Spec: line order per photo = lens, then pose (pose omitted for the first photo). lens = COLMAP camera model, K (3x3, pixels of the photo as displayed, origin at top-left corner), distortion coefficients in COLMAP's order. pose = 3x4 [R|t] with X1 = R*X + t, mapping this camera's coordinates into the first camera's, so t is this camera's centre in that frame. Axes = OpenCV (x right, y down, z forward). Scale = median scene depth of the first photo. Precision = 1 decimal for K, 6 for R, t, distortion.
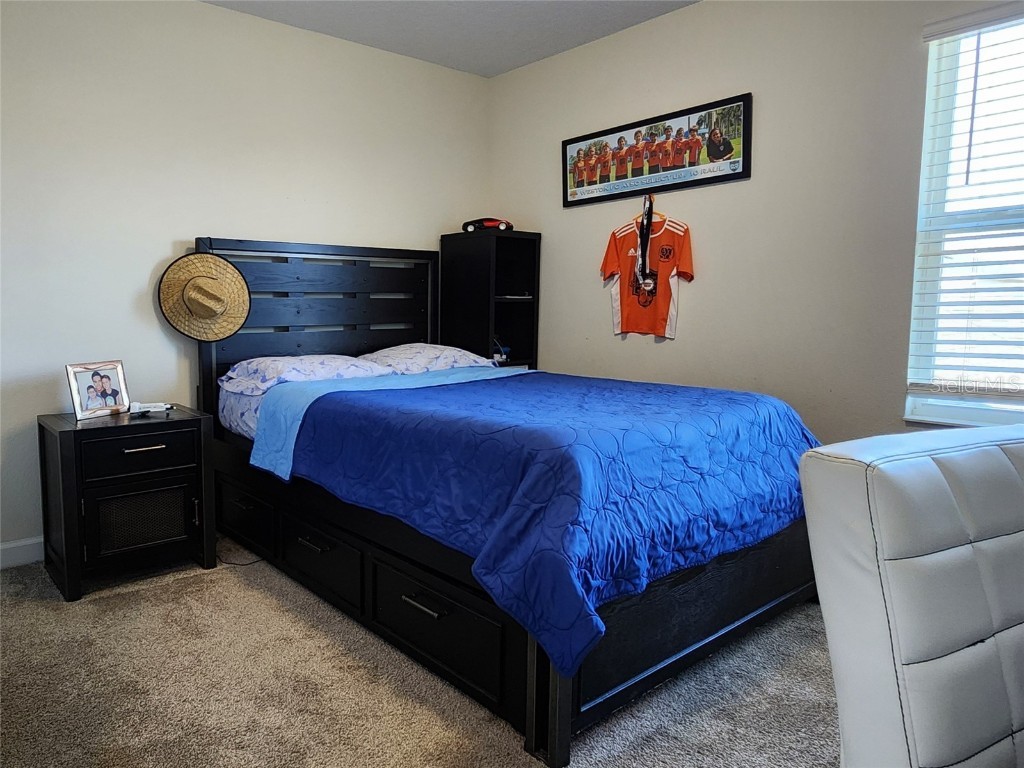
lens RADIAL K [[720.5, 0, 512.0], [0, 720.5, 384.0], [0, 0, 1]] dist [0.000629, 0.000250]
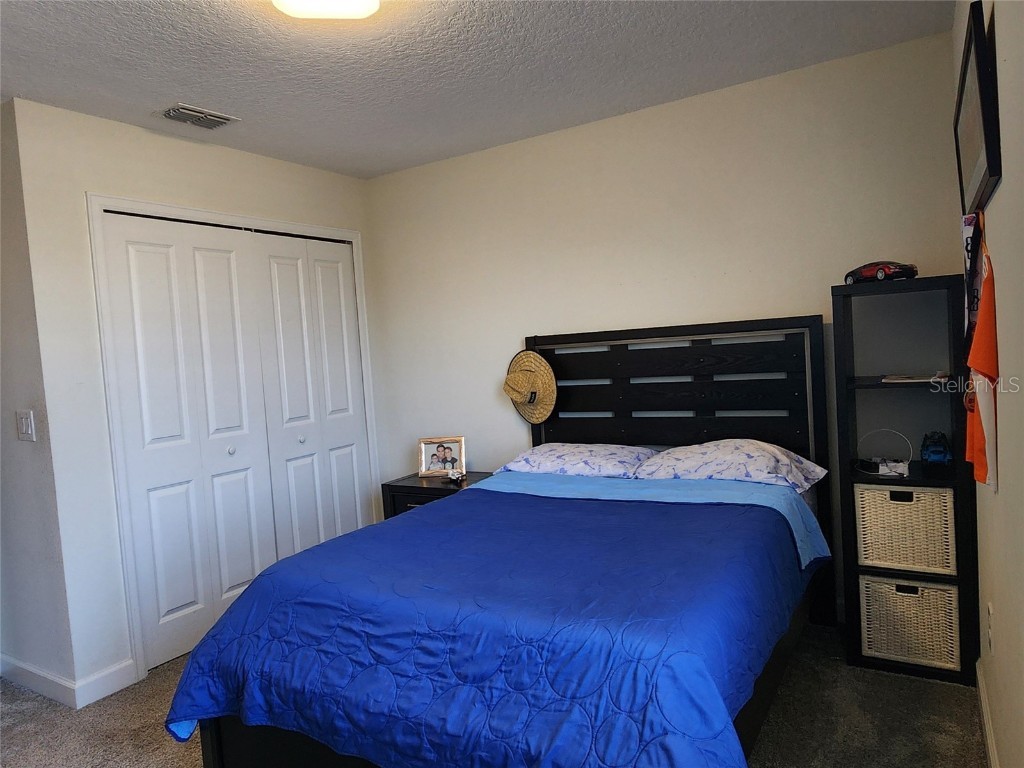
lens RADIAL K [[720.5, 0, 512.0], [0, 720.5, 384.0], [0, 0, 1]] dist [0.000629, 0.000250]
pose [[0.277928, 0.045967, -0.959502, 0.702322], [-0.043180, 0.998443, 0.035326, -0.165560], [0.959631, 0.031613, 0.279480, 0.639976]]
